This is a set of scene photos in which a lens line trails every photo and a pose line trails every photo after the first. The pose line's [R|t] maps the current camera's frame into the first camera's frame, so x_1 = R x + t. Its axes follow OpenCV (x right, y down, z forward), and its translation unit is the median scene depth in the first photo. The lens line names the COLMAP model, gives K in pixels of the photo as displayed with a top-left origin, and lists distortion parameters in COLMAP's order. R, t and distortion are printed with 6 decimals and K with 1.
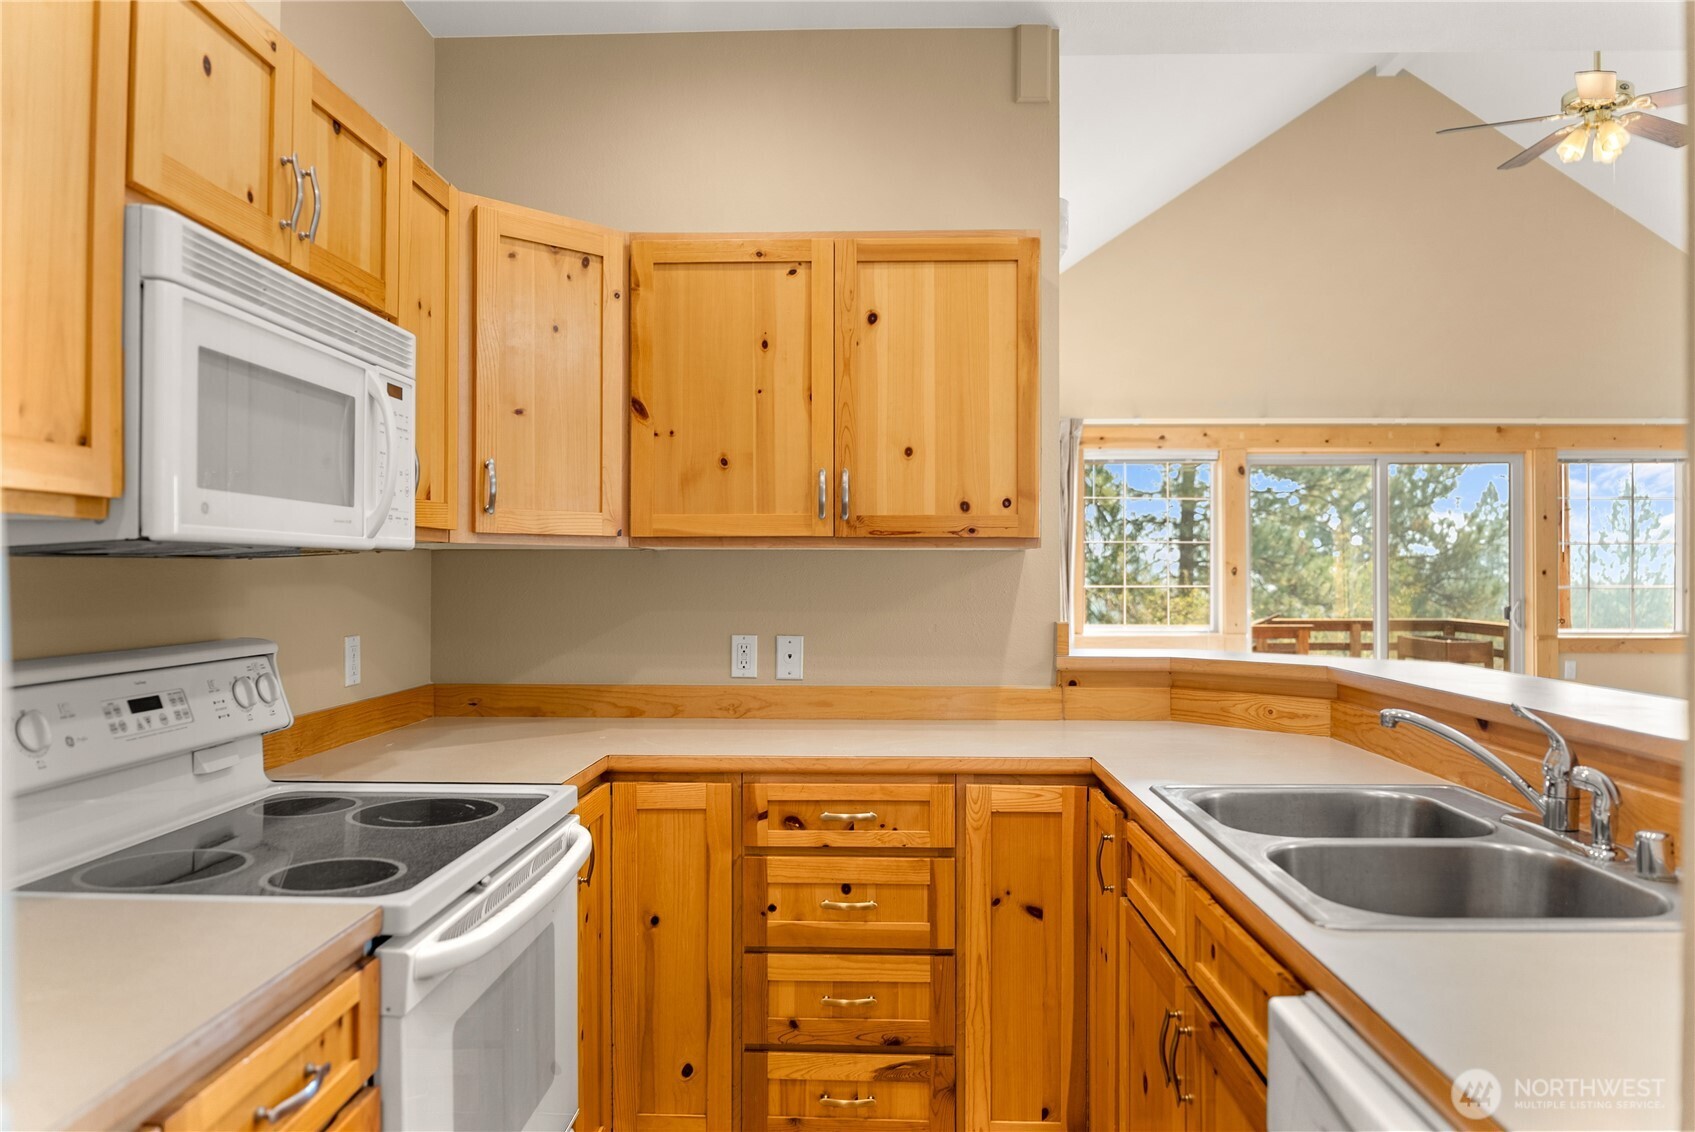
lens RADIAL K [[1148.5, 0, 846.8], [0, 1148.5, 566.2], [0, 0, 1]] dist [-0.002048, -0.005765]
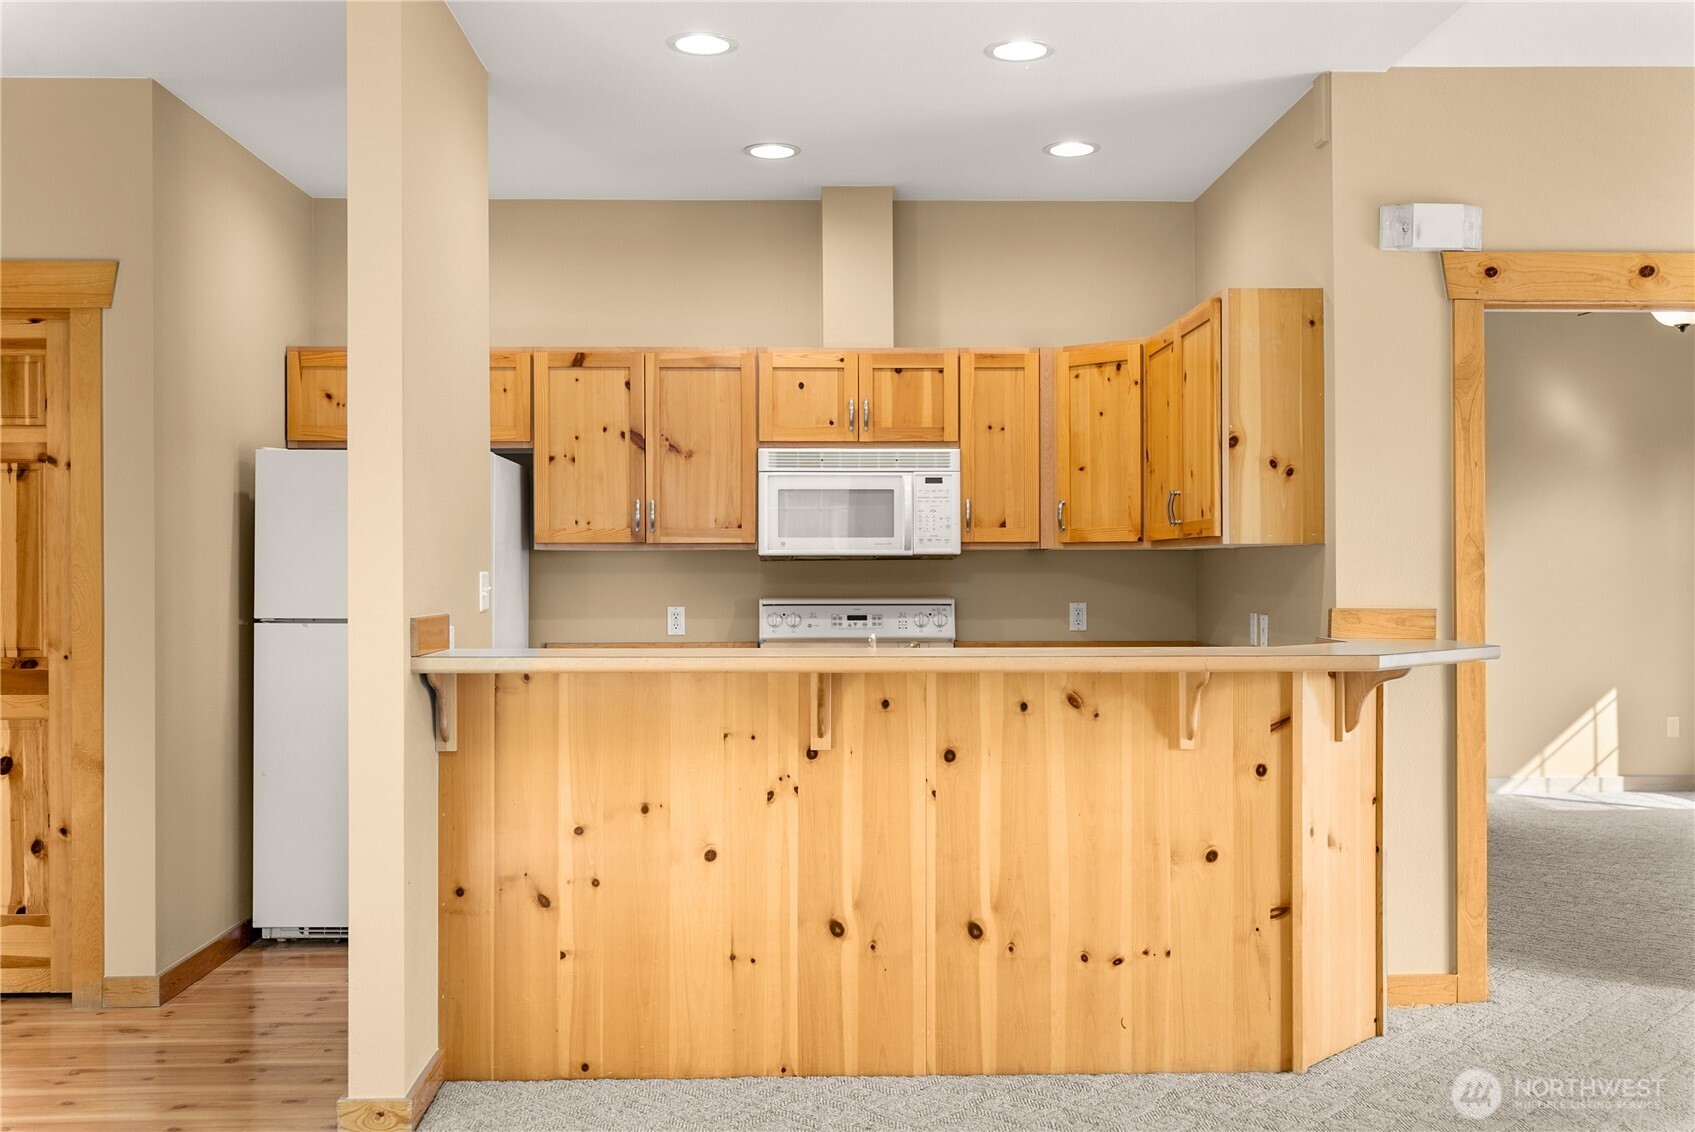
lens RADIAL K [[1669.0, 0, 848.2], [0, 1669.0, 567.4], [0, 0, 1]] dist [-0.002310, 0.000000]
pose [[0.059248, -0.001646, -0.998242, 2.830595], [0.007437, 0.999972, -0.001207, 0.011553], [0.998216, -0.007352, 0.059259, 0.694410]]
